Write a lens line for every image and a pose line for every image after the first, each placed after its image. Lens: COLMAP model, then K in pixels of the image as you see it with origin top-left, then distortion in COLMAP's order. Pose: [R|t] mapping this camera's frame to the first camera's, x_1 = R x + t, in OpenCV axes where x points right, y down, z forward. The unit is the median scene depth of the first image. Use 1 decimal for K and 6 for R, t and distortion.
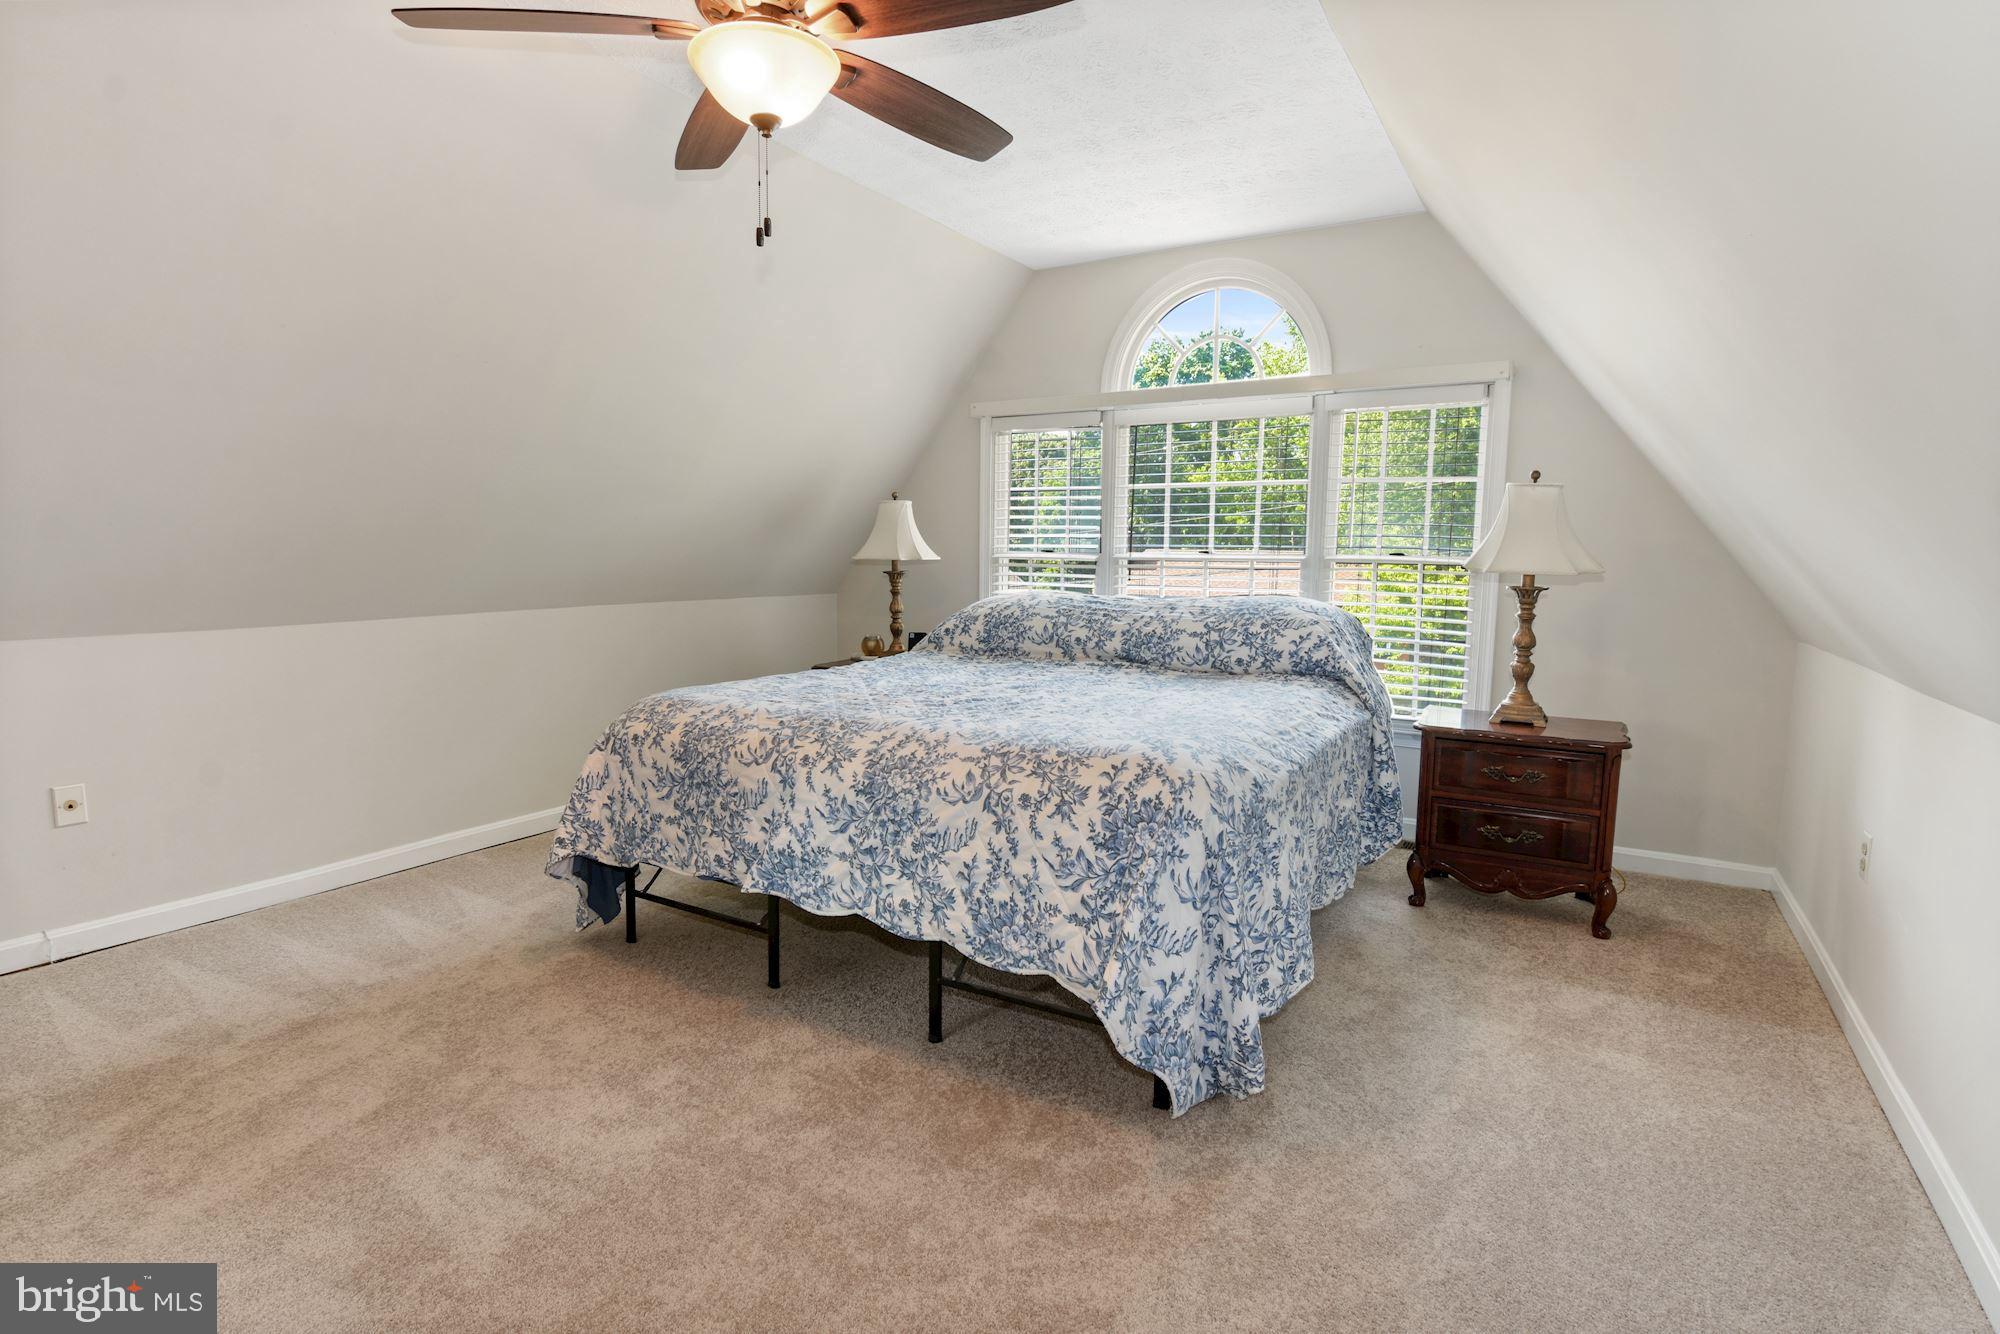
lens RADIAL K [[996.0, 0, 1003.0], [0, 996.0, 664.4], [0, 0, 1]] dist [-0.012615, -0.002602]
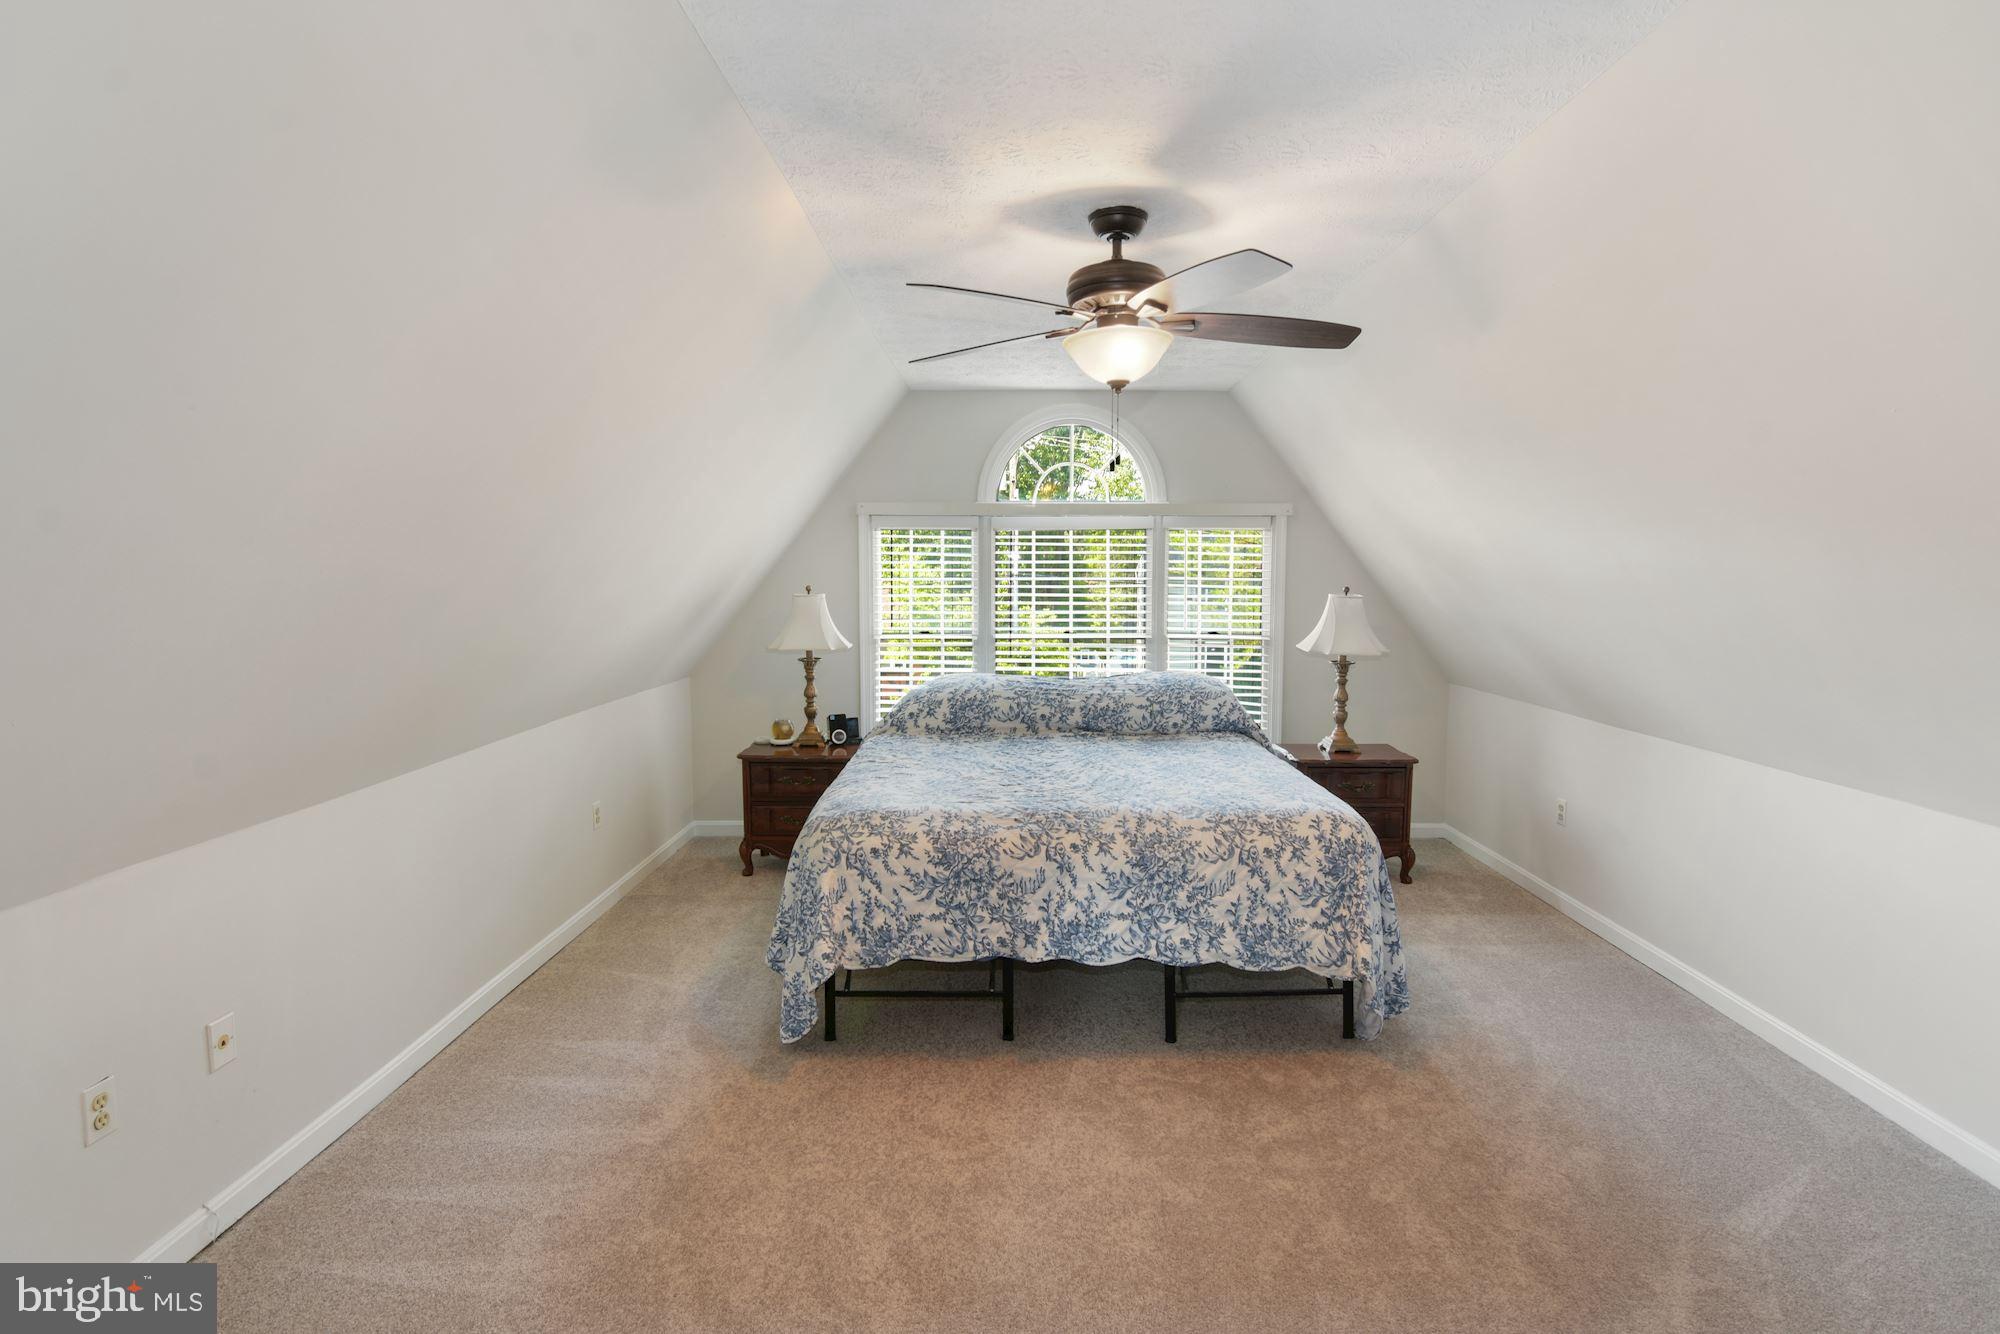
lens RADIAL K [[996.0, 0, 1028.3], [0, 996.0, 637.4], [0, 0, 1]] dist [-0.012615, -0.002602]
pose [[0.850594, -0.042739, 0.524083, -0.895444], [0.063900, 0.997706, -0.022348, -0.146908], [-0.521926, 0.052498, 0.851374, -0.072421]]
